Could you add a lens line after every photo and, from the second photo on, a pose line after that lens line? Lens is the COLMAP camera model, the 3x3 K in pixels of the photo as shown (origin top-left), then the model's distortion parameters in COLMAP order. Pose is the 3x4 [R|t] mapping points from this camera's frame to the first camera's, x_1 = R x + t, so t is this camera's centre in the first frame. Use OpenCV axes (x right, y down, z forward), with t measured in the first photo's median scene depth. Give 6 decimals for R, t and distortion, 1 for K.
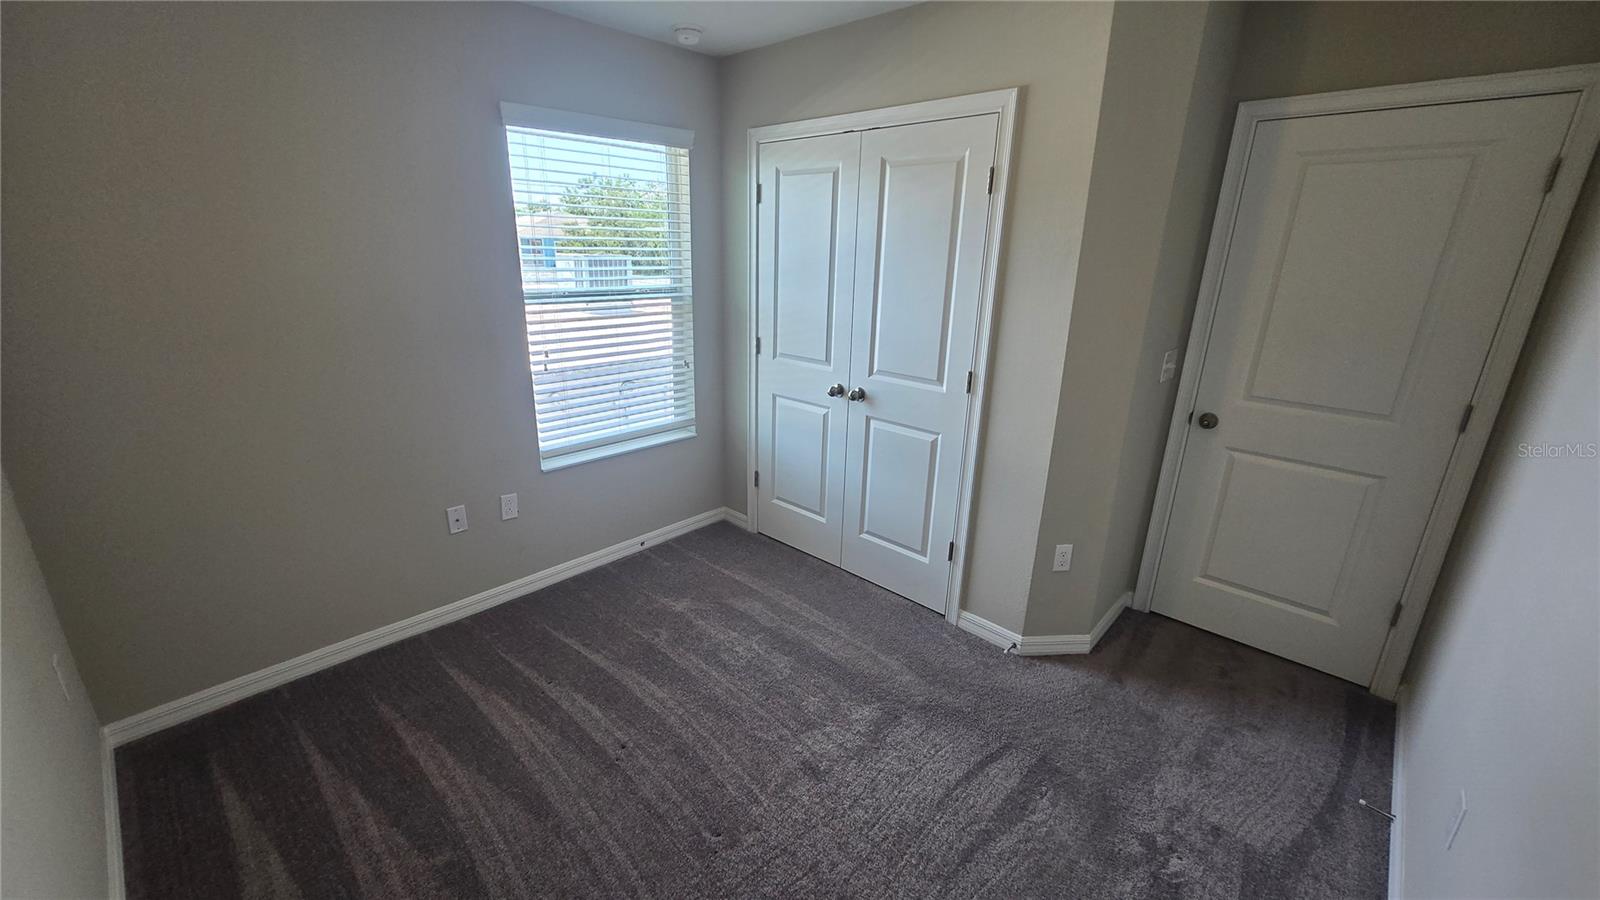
lens RADIAL K [[629.8, 0, 785.0], [0, 629.8, 449.5], [0, 0, 1]] dist [0.001199, -0.000104]
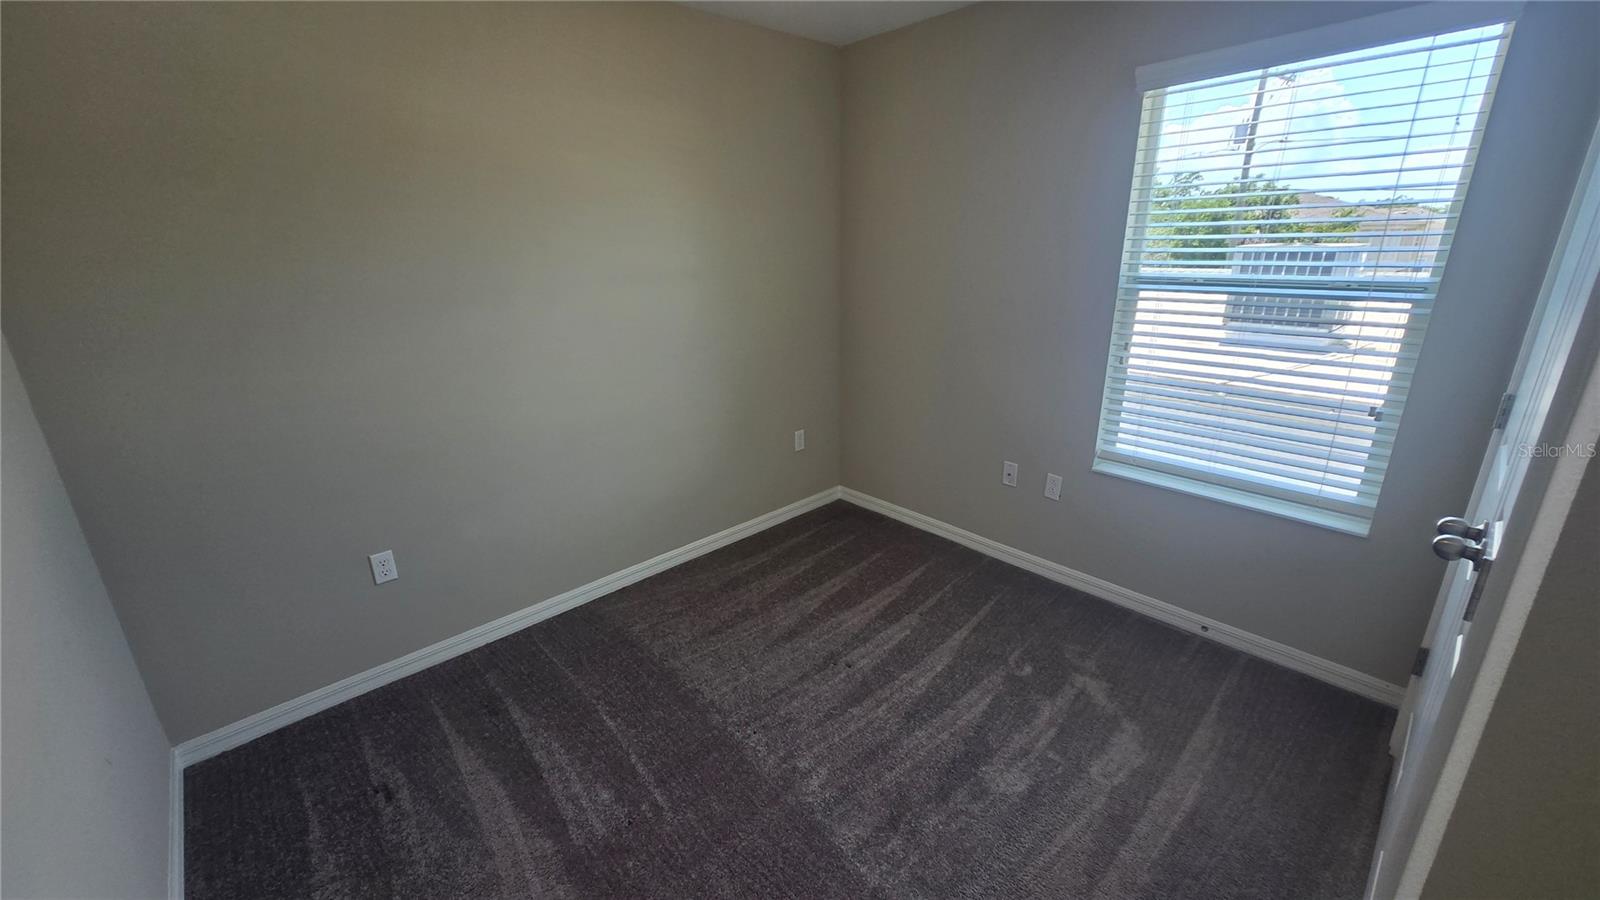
lens RADIAL K [[629.8, 0, 782.9], [0, 629.8, 443.7], [0, 0, 1]] dist [0.001199, -0.000104]
pose [[-0.078768, 0.298803, -0.951059, 0.522949], [-0.276021, 0.910187, 0.308823, -0.160428], [0.957919, 0.286837, 0.010783, 0.541174]]
